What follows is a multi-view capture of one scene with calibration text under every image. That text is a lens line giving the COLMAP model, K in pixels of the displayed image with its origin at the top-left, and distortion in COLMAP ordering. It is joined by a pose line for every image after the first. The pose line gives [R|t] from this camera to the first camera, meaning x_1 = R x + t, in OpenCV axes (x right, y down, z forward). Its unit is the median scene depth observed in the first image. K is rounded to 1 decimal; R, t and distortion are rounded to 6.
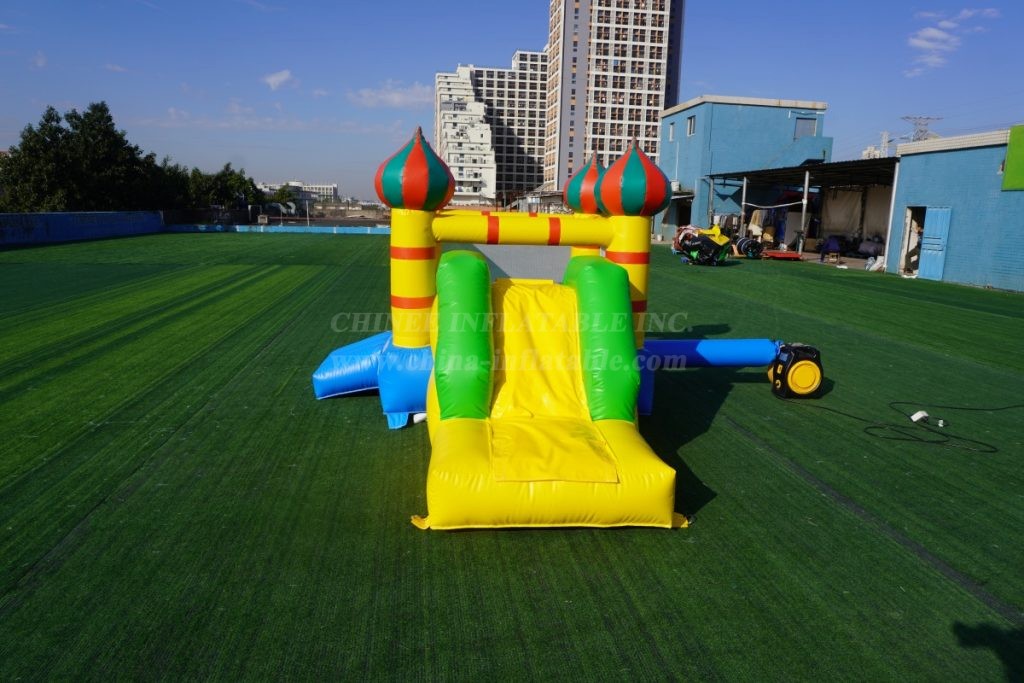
lens RADIAL K [[675.9, 0, 512.0], [0, 675.9, 341.5], [0, 0, 1]] dist [-0.047635, 0.032672]
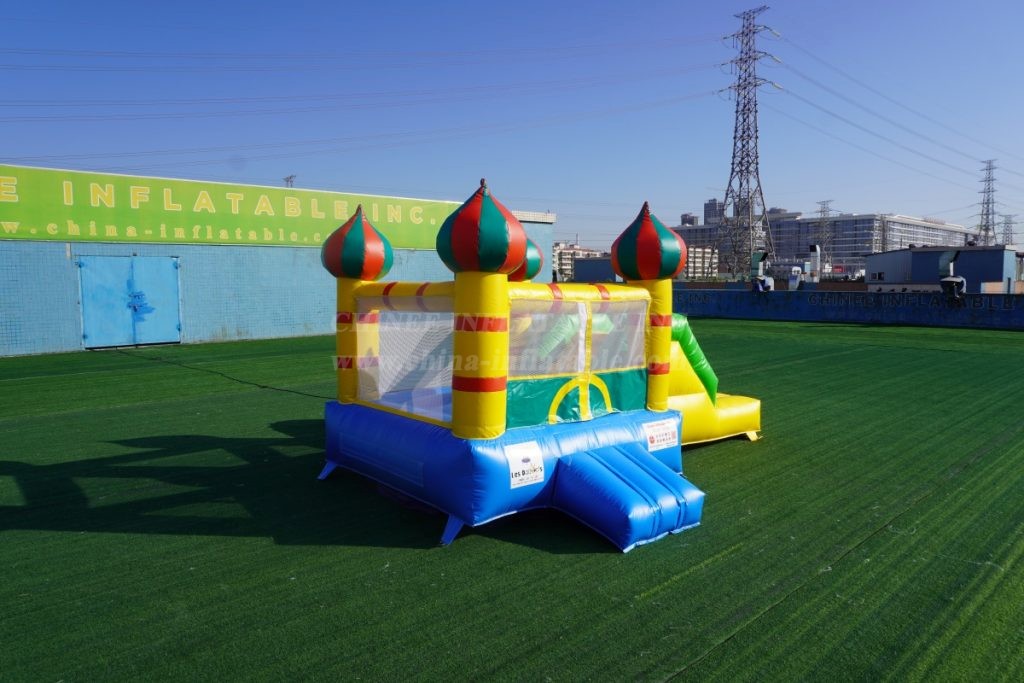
lens RADIAL K [[675.9, 0, 512.0], [0, 675.9, 341.5], [0, 0, 1]] dist [-0.047635, 0.032672]
pose [[-0.556748, -0.104702, 0.824057, -0.251384], [0.151864, 0.962477, 0.224891, -0.103521], [-0.816682, 0.250352, -0.519957, 0.485683]]
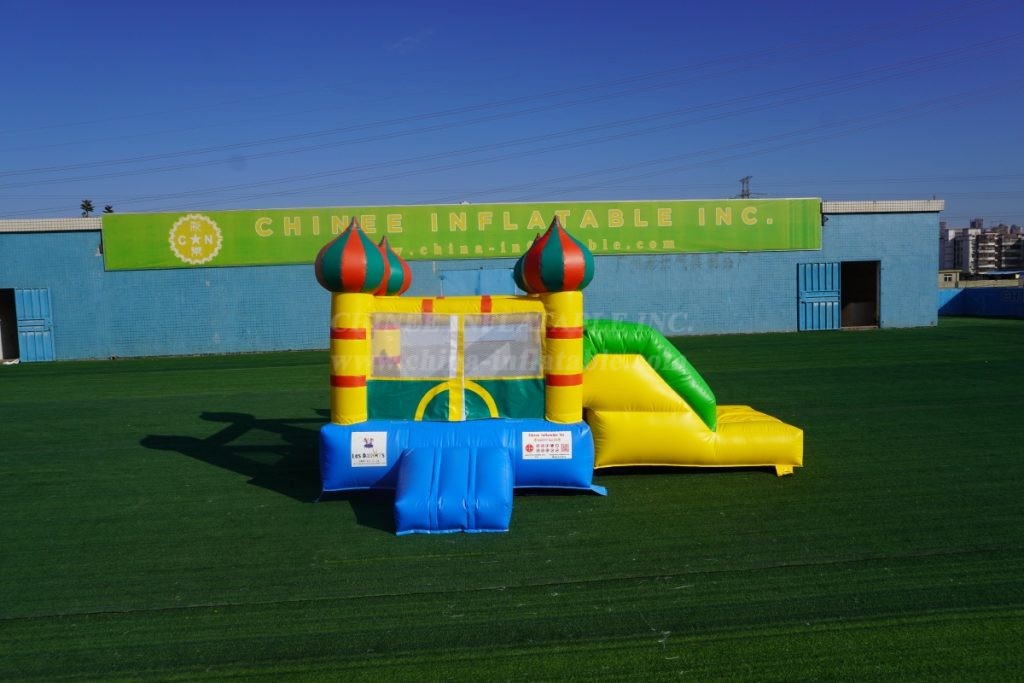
lens RADIAL K [[675.9, 0, 512.0], [0, 675.9, 341.5], [0, 0, 1]] dist [-0.047635, 0.032672]
pose [[0.053430, -0.111109, 0.992371, -0.338339], [0.226021, 0.969344, 0.096362, -0.066885], [-0.972656, 0.219148, 0.076906, 0.281221]]
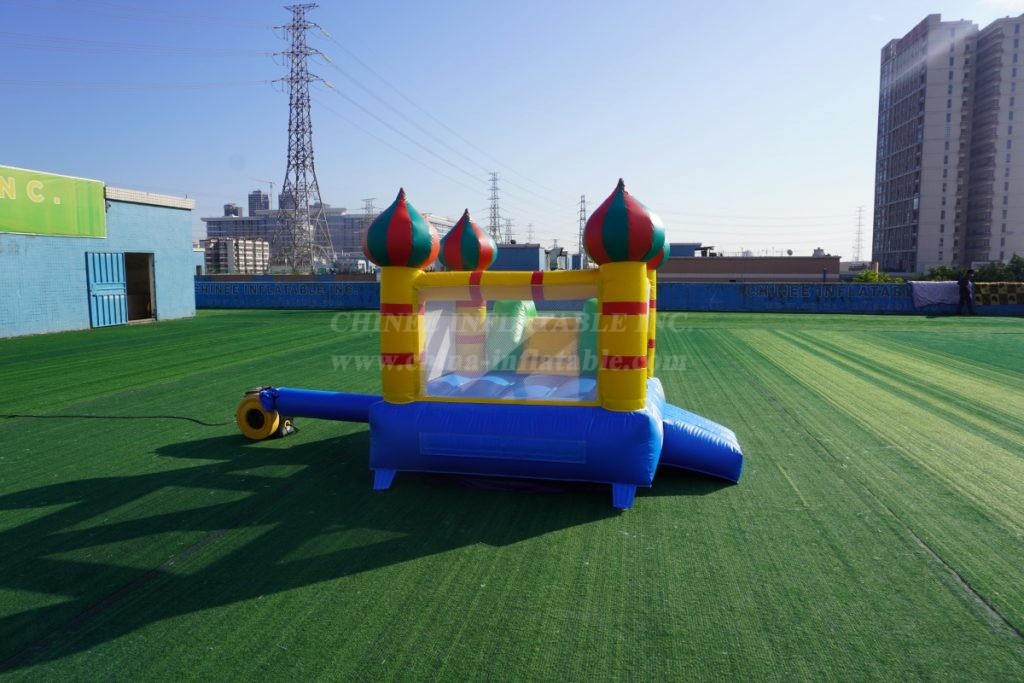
lens RADIAL K [[675.9, 0, 512.0], [0, 675.9, 341.5], [0, 0, 1]] dist [-0.047635, 0.032672]
pose [[-0.939588, -0.063193, 0.336425, -0.092161], [0.042495, 0.953676, 0.297818, -0.126550], [-0.339661, 0.294123, -0.893377, 0.629177]]
